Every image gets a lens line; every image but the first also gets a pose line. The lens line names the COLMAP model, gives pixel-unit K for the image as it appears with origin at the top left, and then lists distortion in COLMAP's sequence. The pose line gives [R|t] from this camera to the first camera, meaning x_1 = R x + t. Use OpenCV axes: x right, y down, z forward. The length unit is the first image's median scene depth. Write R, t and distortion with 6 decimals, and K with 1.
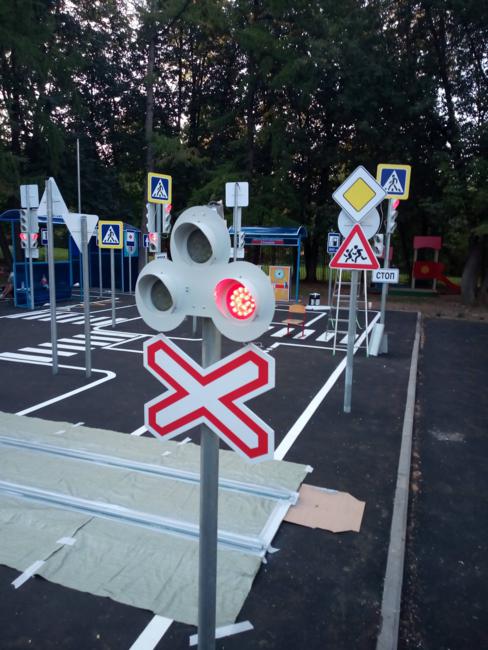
lens RADIAL K [[506.4, 0, 239.6], [0, 506.4, 321.1], [0, 0, 1]] dist [0.066305, -0.076392]
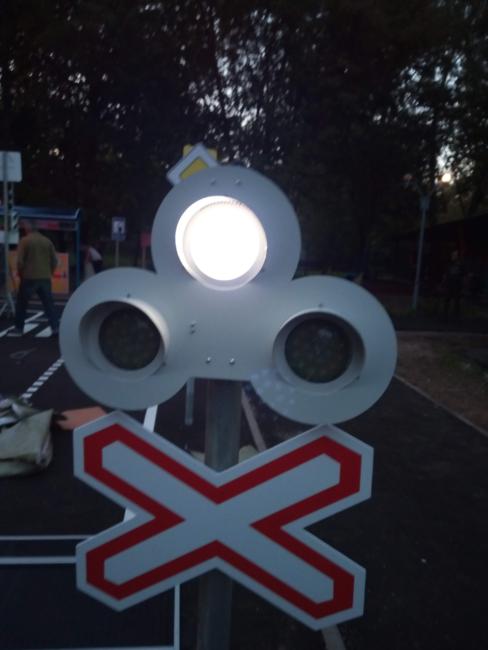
lens RADIAL K [[501.0, 0, 203.7], [0, 501.0, 305.4], [0, 0, 1]] dist [0.060620, -0.092701]
pose [[0.903776, -0.048419, 0.425259, -0.295629], [0.046668, 0.998805, 0.014541, -0.090014], [-0.425455, 0.006705, 0.904955, 0.503810]]
